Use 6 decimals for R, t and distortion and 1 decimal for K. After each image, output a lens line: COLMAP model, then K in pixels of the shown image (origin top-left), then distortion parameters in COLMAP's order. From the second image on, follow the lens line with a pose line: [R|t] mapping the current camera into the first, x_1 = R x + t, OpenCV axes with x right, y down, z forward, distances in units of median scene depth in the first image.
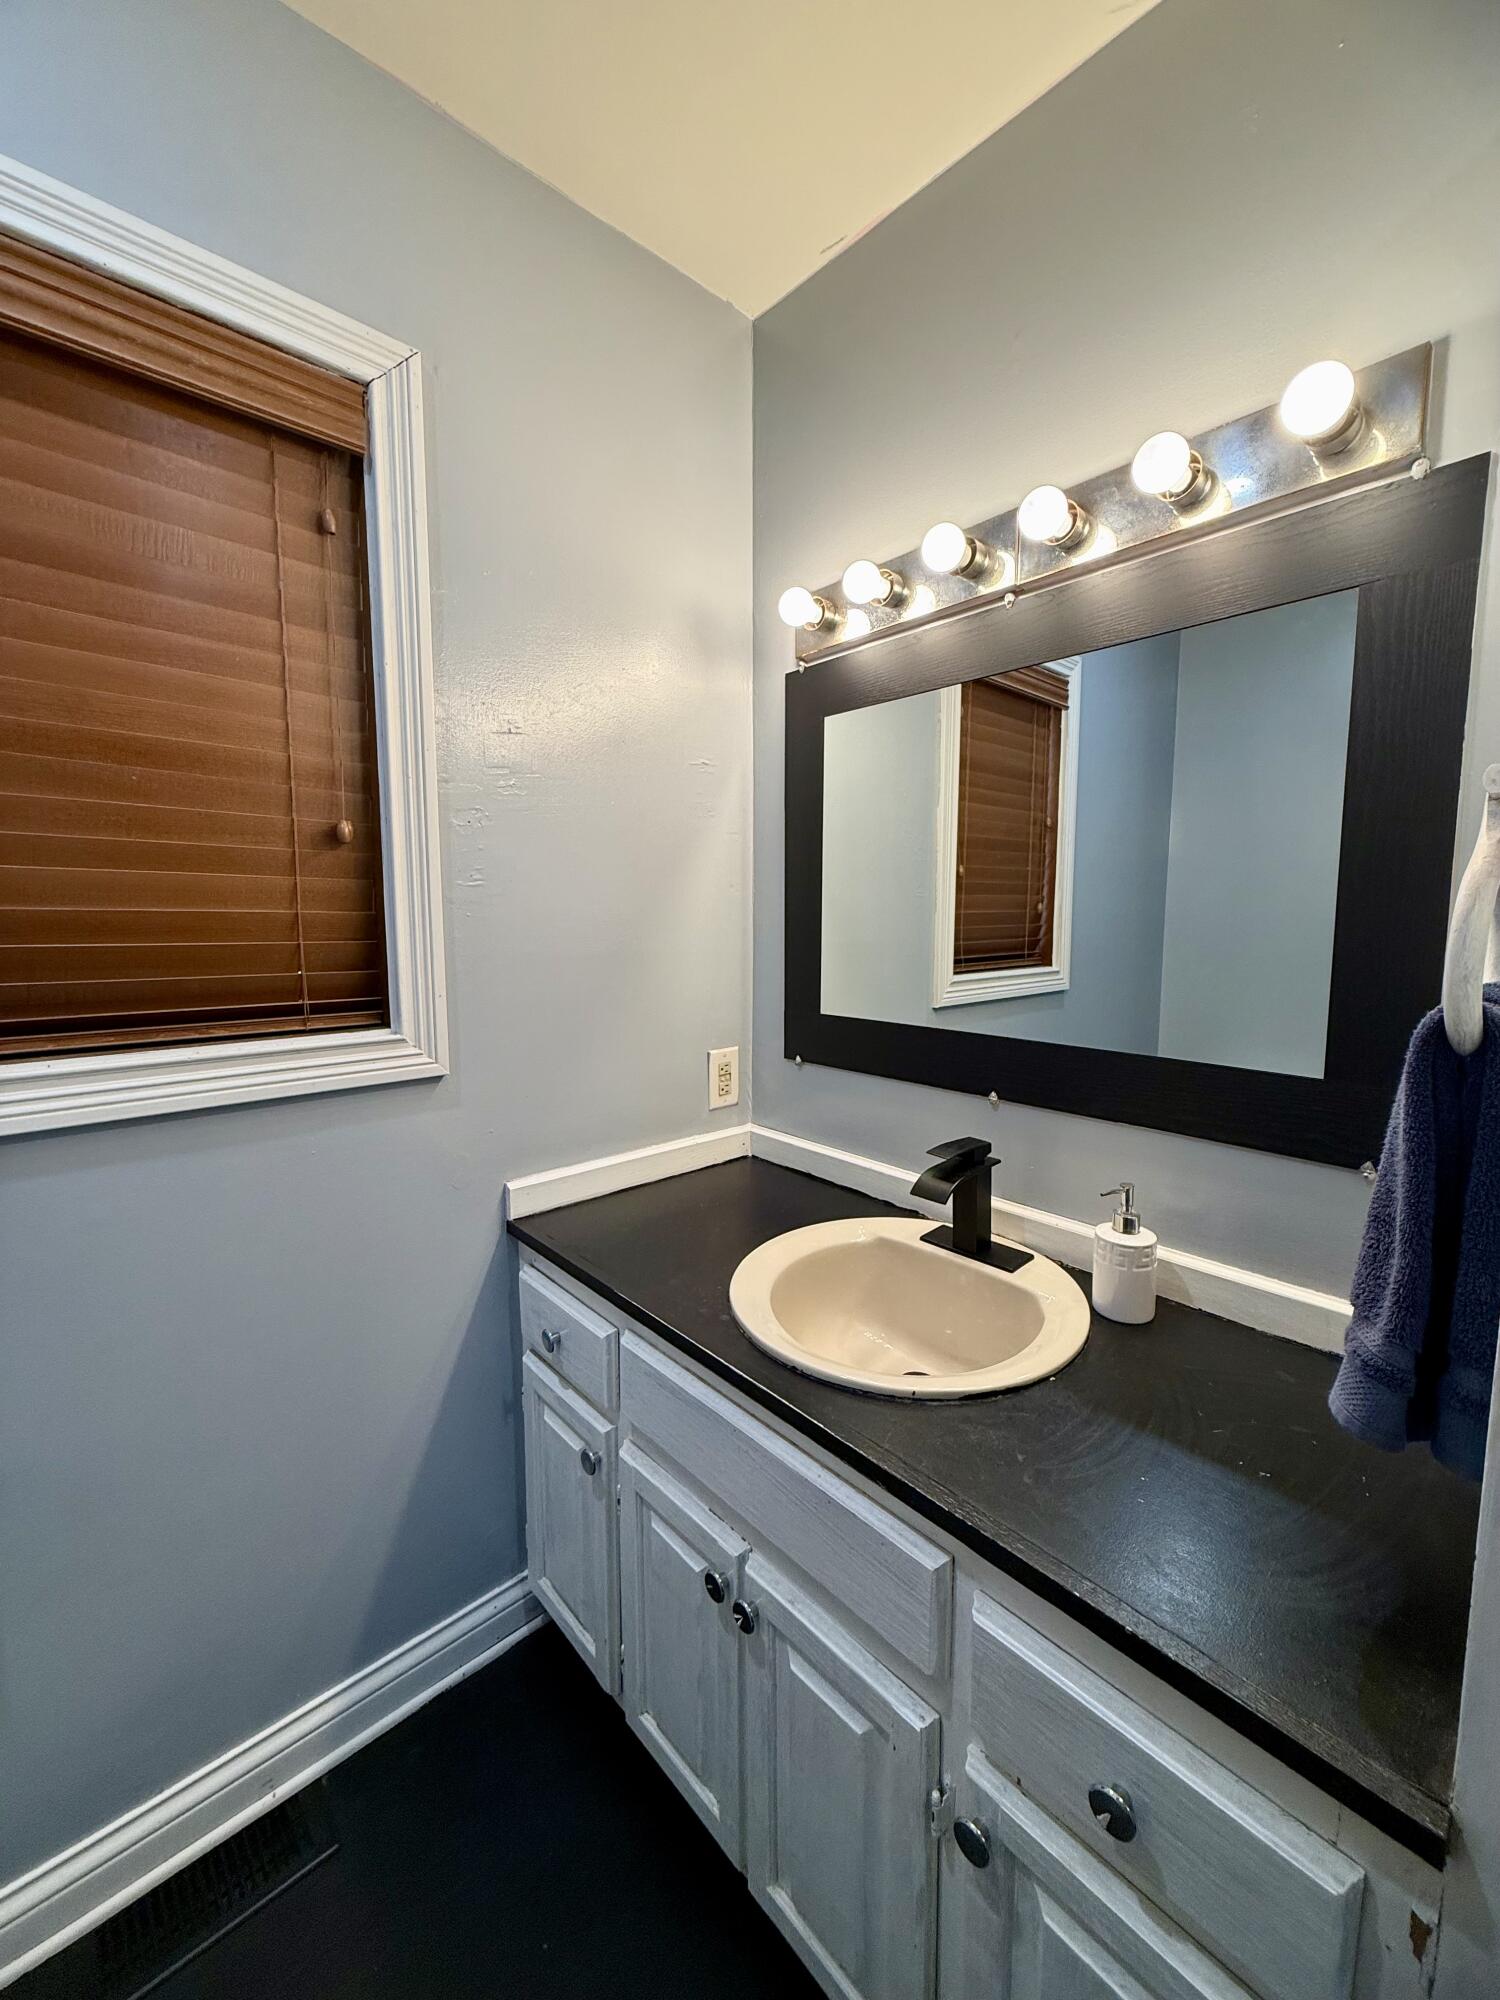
lens RADIAL K [[795.6, 0, 748.2], [0, 795.6, 998.5], [0, 0, 1]] dist [-0.000380, 0.000284]
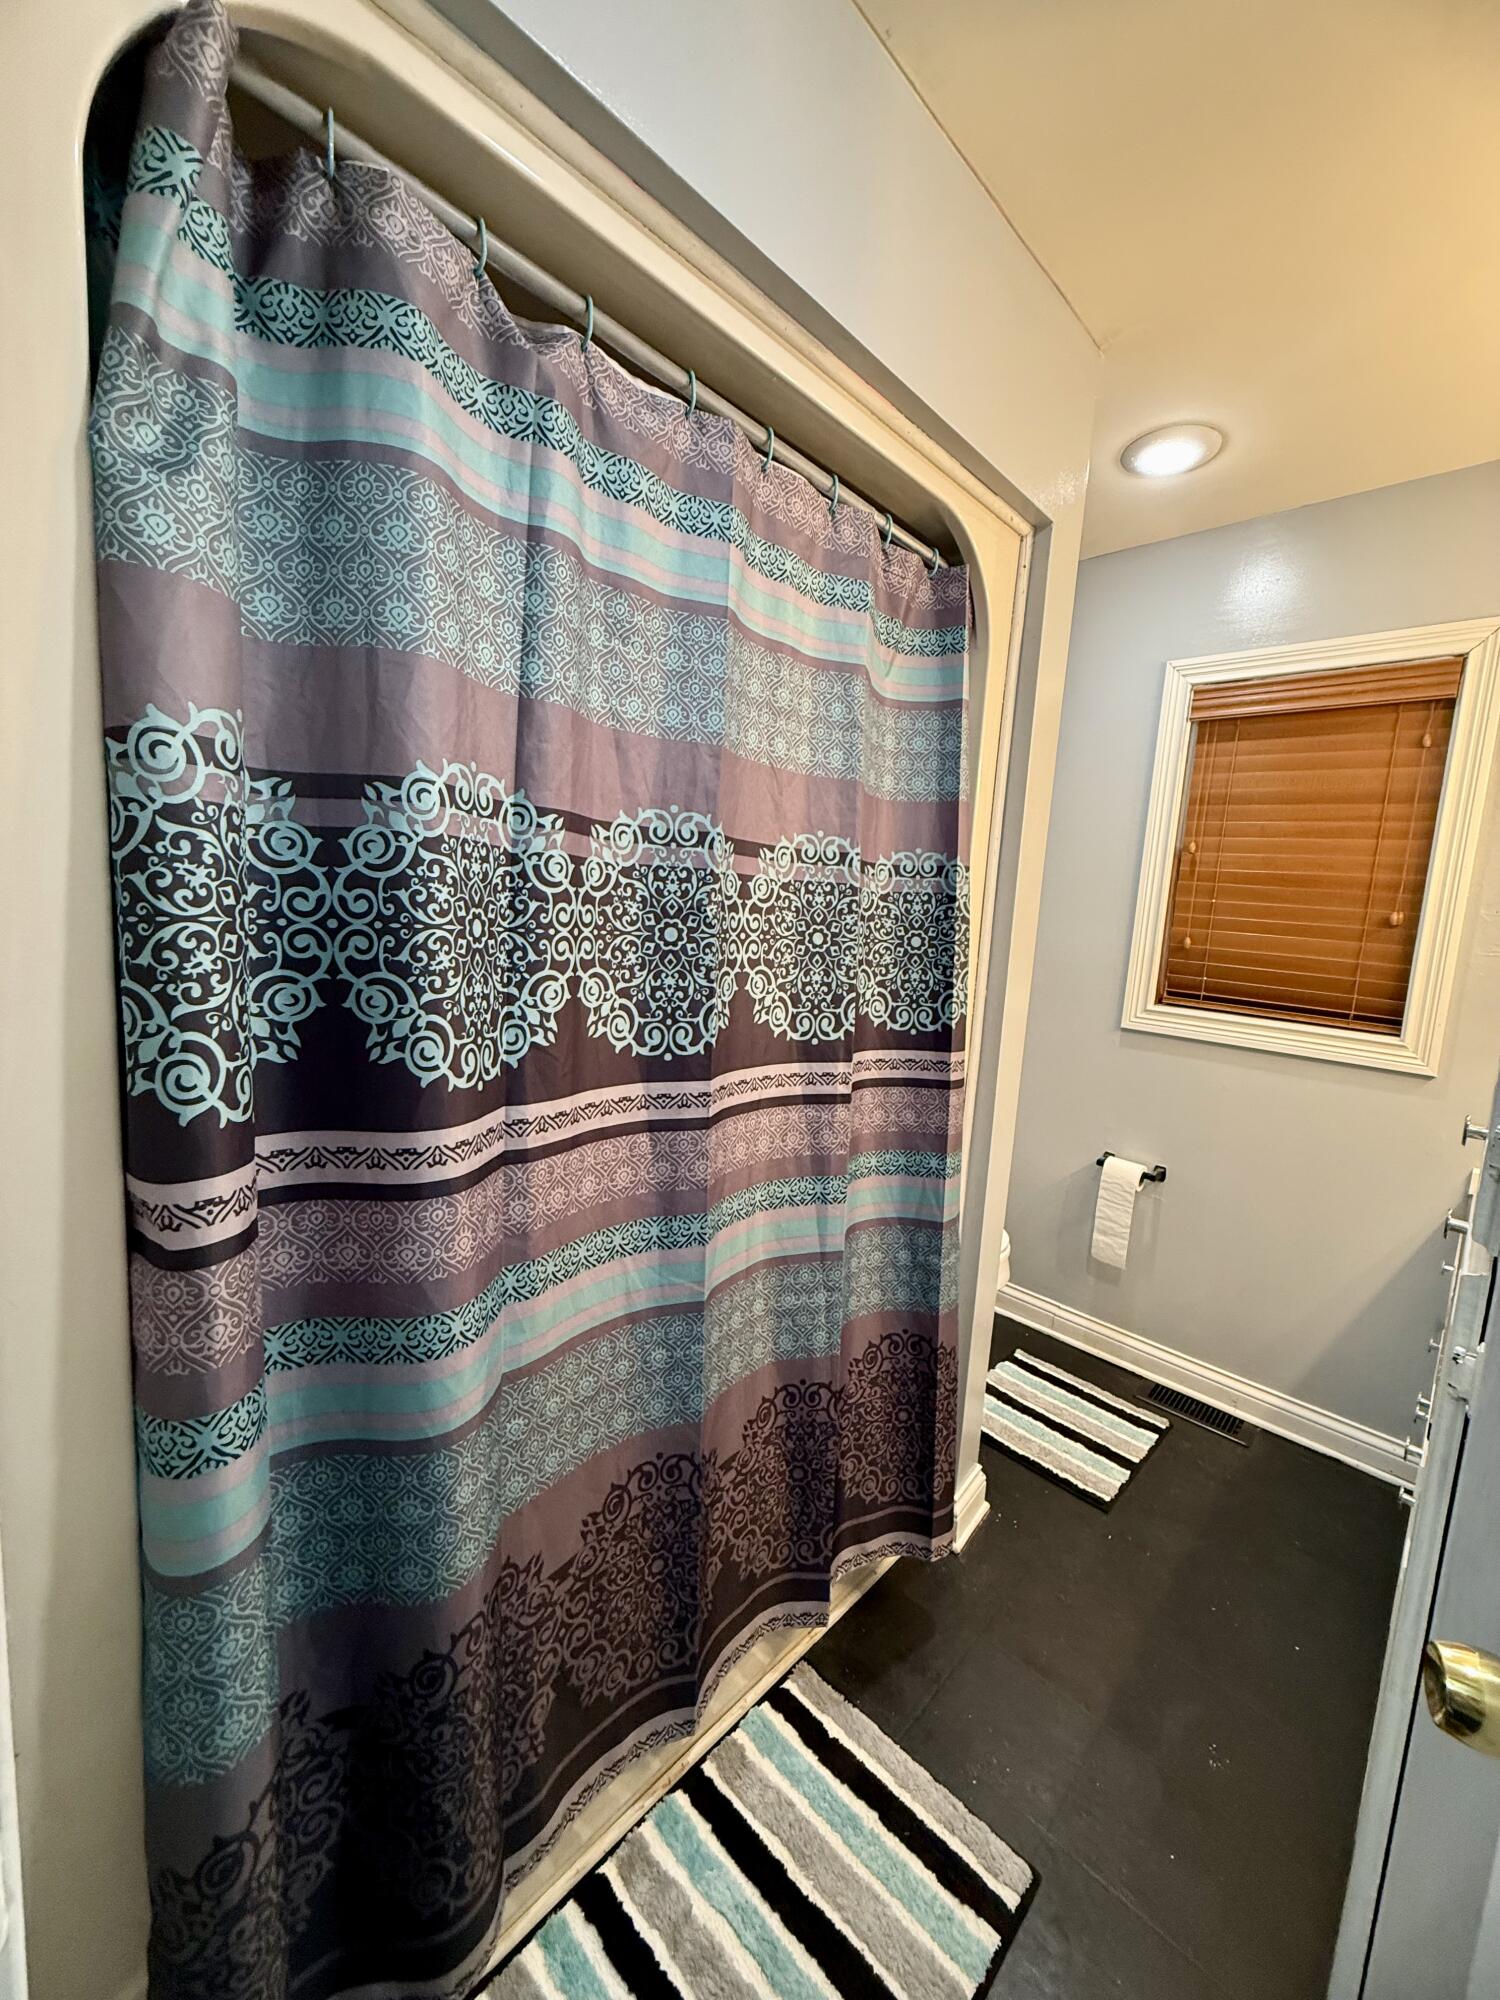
lens RADIAL K [[795.6, 0, 747.4], [0, 795.6, 993.8], [0, 0, 1]] dist [-0.000380, 0.000284]
pose [[0.070354, 0.130336, -0.988971, 1.082993], [-0.162265, 0.979718, 0.117573, -0.026145], [0.984236, 0.152203, 0.090075, -0.491921]]
